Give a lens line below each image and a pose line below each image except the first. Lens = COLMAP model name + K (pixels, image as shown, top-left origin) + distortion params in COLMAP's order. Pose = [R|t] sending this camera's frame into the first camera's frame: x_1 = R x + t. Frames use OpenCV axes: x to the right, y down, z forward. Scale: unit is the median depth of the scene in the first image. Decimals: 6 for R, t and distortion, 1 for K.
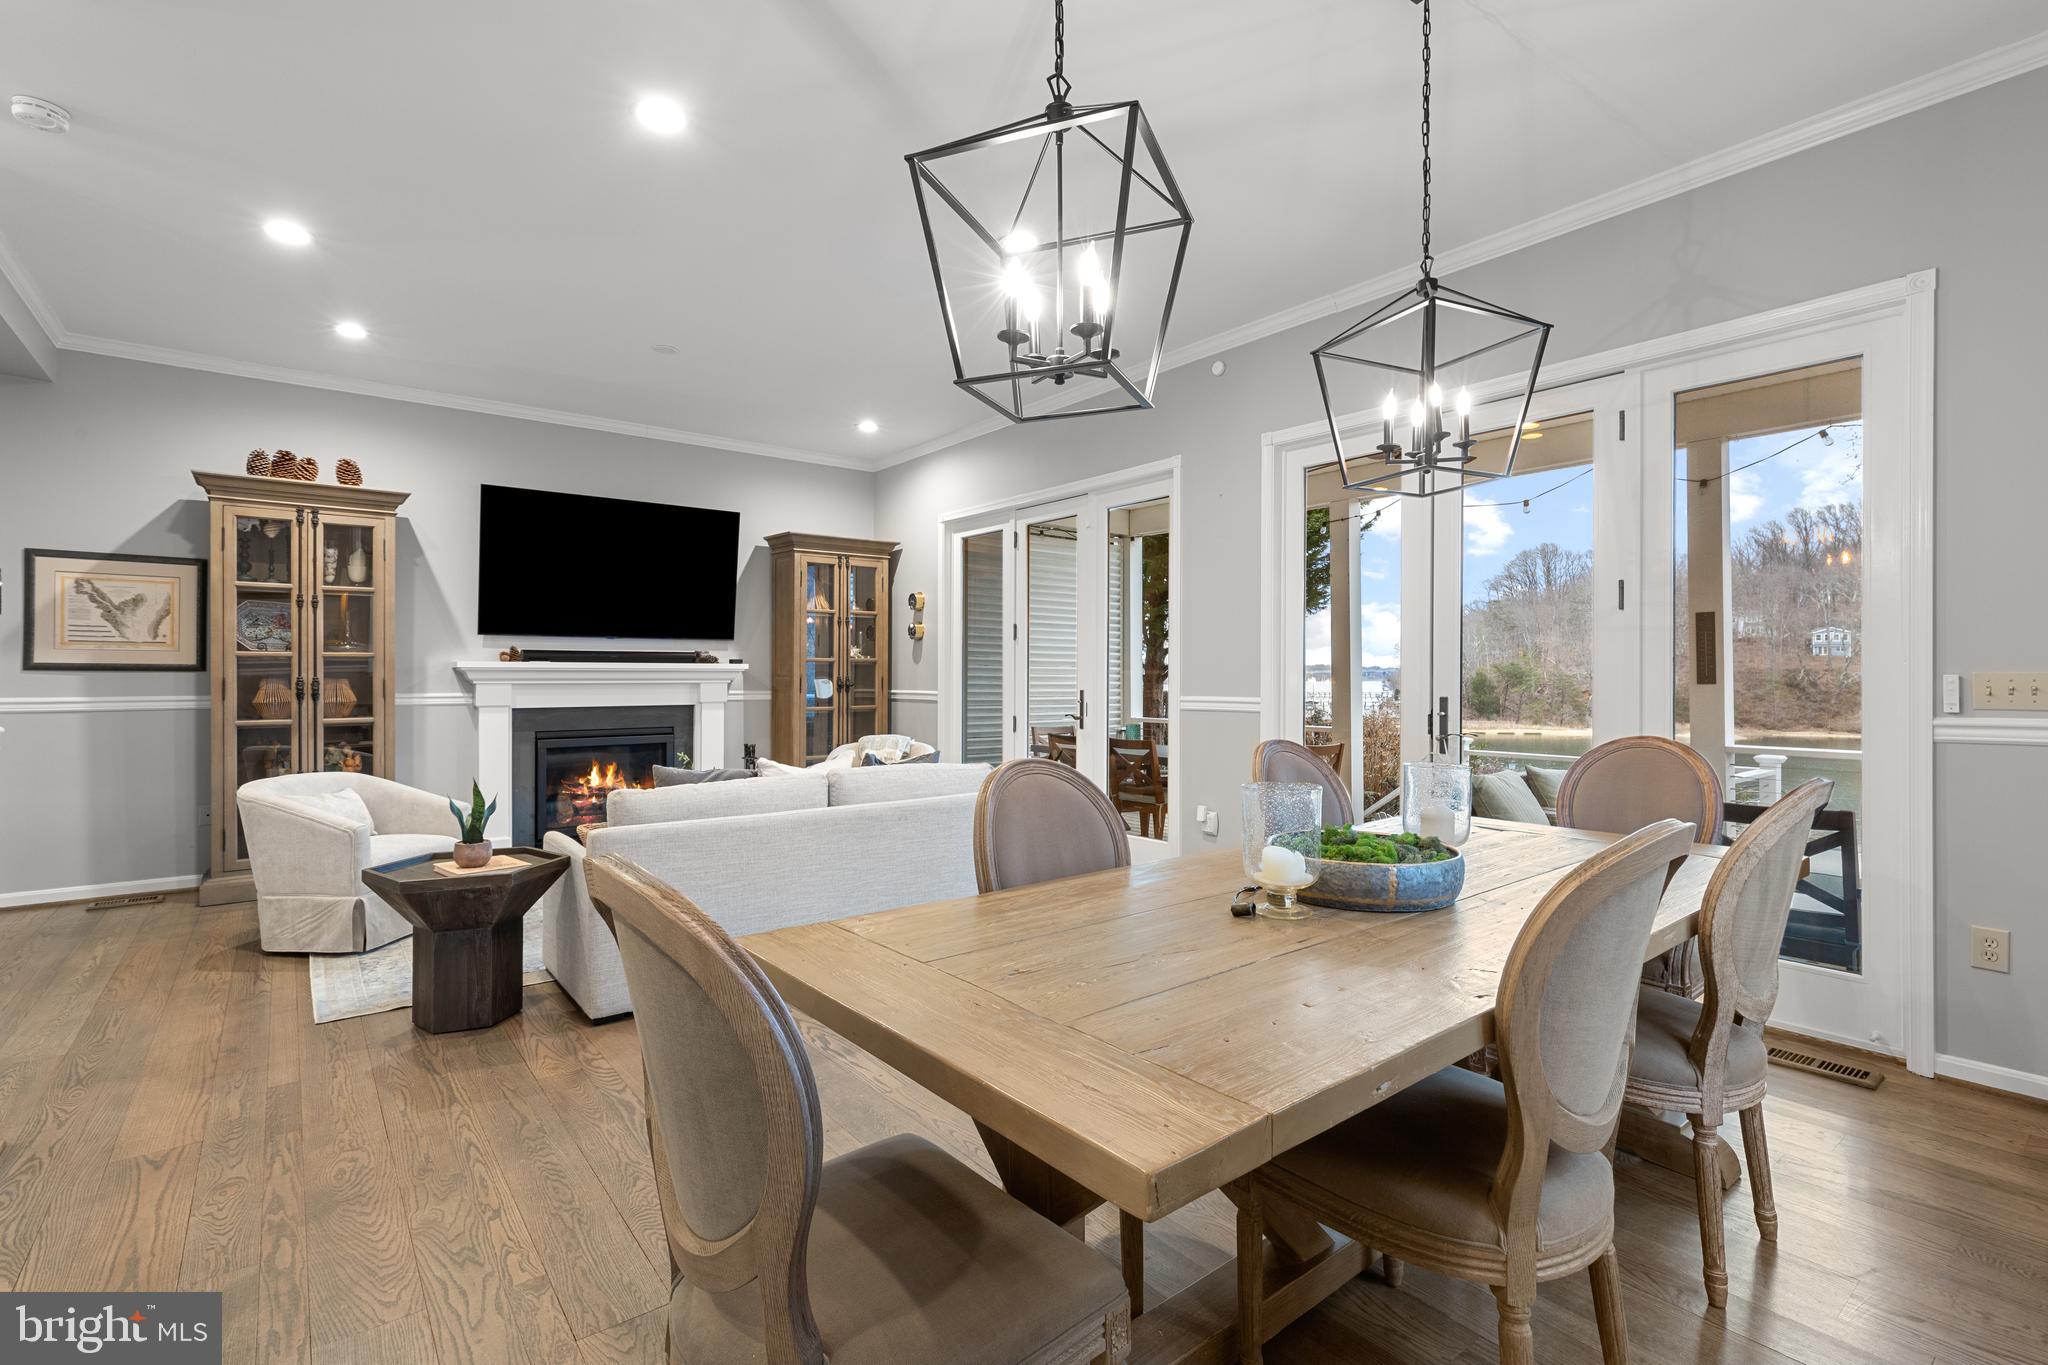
lens RADIAL K [[923.5, 0, 1022.0], [0, 923.5, 675.8], [0, 0, 1]] dist [-0.001467, -0.000386]
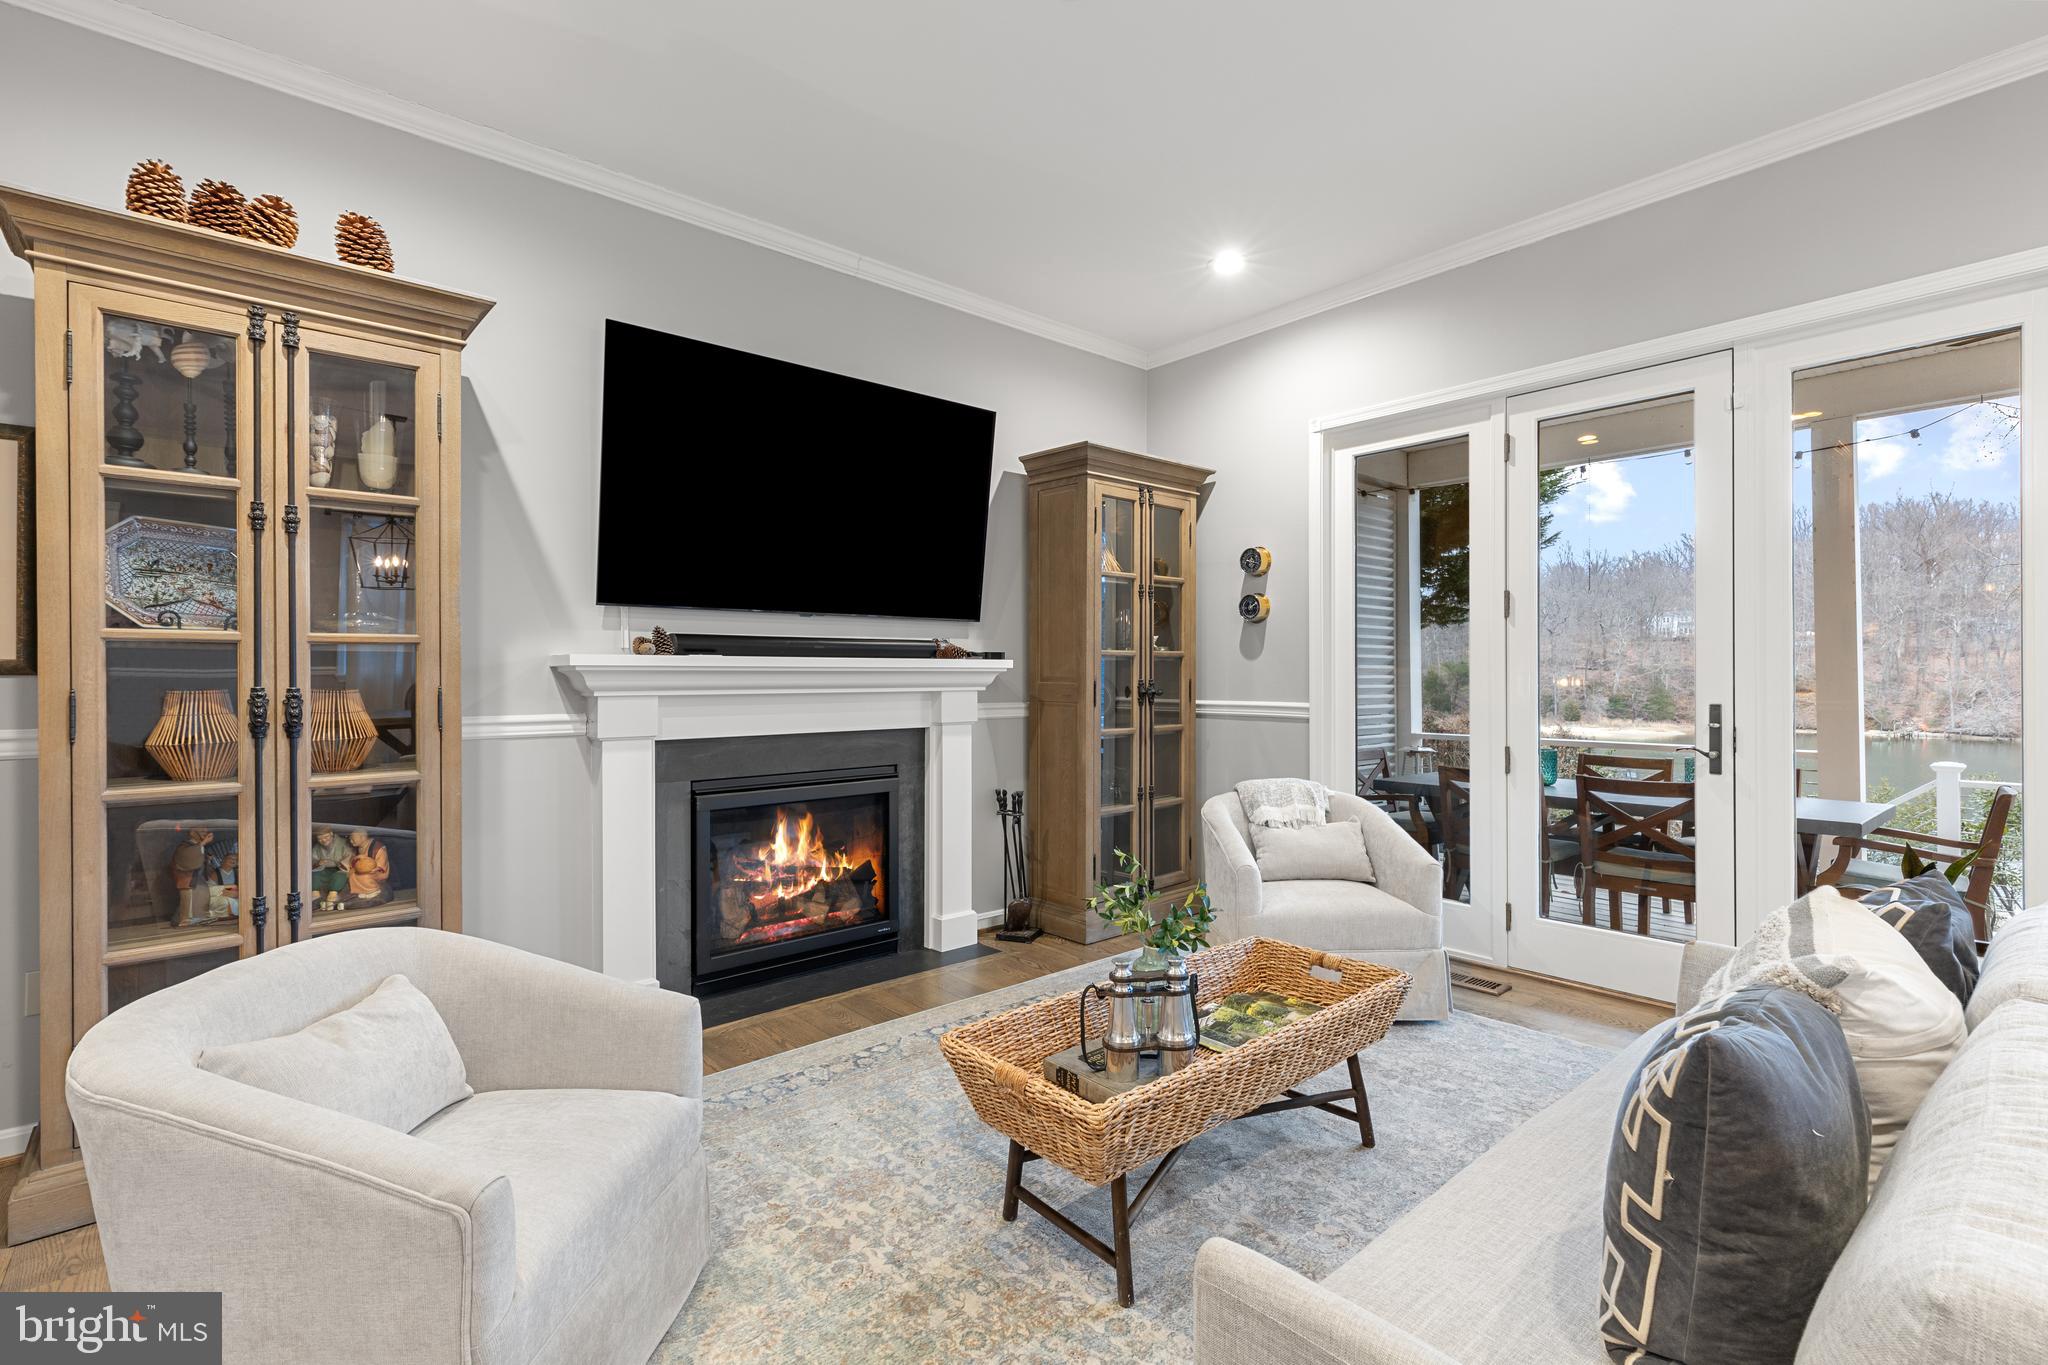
lens RADIAL K [[930.4, 0, 1028.9], [0, 930.4, 676.8], [0, 0, 1]] dist [0.004724, 0.000323]
pose [[0.999097, -0.002406, 0.042413, -0.373998], [0.002354, 0.999996, 0.001267, -0.002772], [-0.042416, -0.001166, 0.999099, 0.464353]]
